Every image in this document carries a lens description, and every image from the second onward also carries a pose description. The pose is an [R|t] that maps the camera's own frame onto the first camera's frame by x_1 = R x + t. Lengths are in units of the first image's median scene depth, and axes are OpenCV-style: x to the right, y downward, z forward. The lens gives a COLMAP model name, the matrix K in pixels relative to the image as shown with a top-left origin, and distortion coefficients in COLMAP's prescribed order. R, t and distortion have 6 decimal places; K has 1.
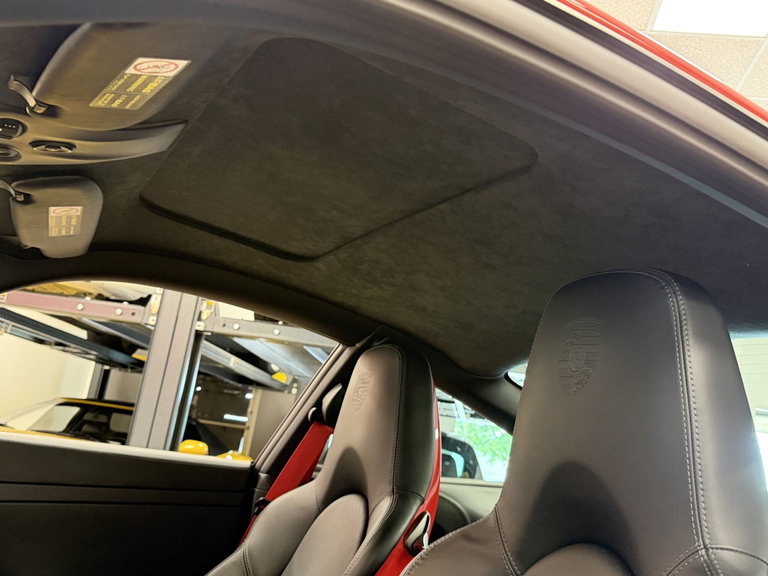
lens RADIAL K [[761.3, 0, 384.0], [0, 761.3, 288.0], [0, 0, 1]] dist [0.138182, -0.278986]
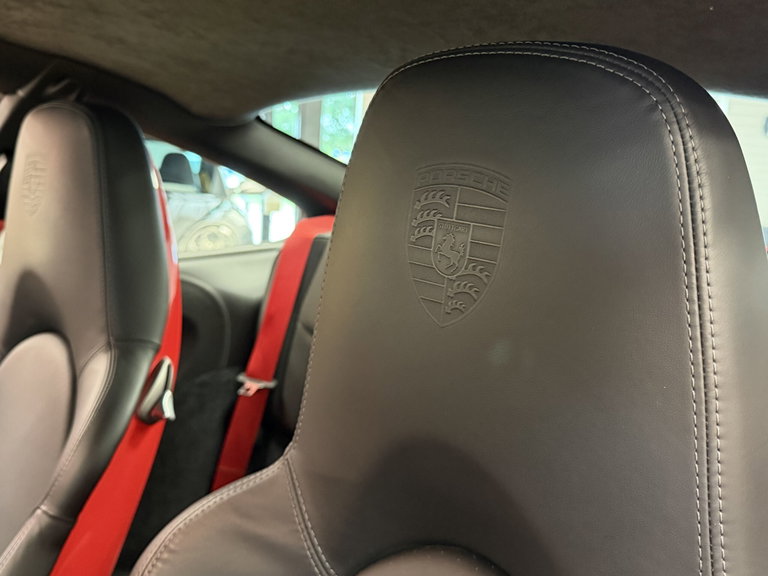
lens RADIAL K [[769.7, 0, 383.1], [0, 769.7, 271.5], [0, 0, 1]] dist [-0.000992, -0.020522]
pose [[0.941411, -0.139469, 0.307073, 0.033790], [0.003139, 0.914073, 0.405538, -0.049193], [-0.337248, -0.380814, 0.860956, 0.327401]]
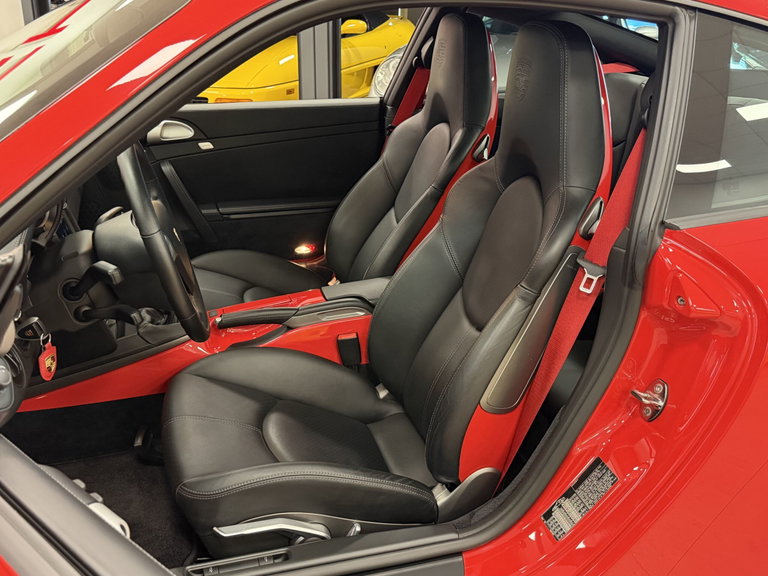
lens RADIAL K [[761.3, 0, 384.0], [0, 761.3, 288.0], [0, 0, 1]] dist [0.138182, -0.278986]
pose [[0.966991, -0.054000, -0.249025, 0.195124], [0.184405, 0.822753, 0.537655, -0.284950], [0.175852, -0.565829, 0.805552, -0.405885]]
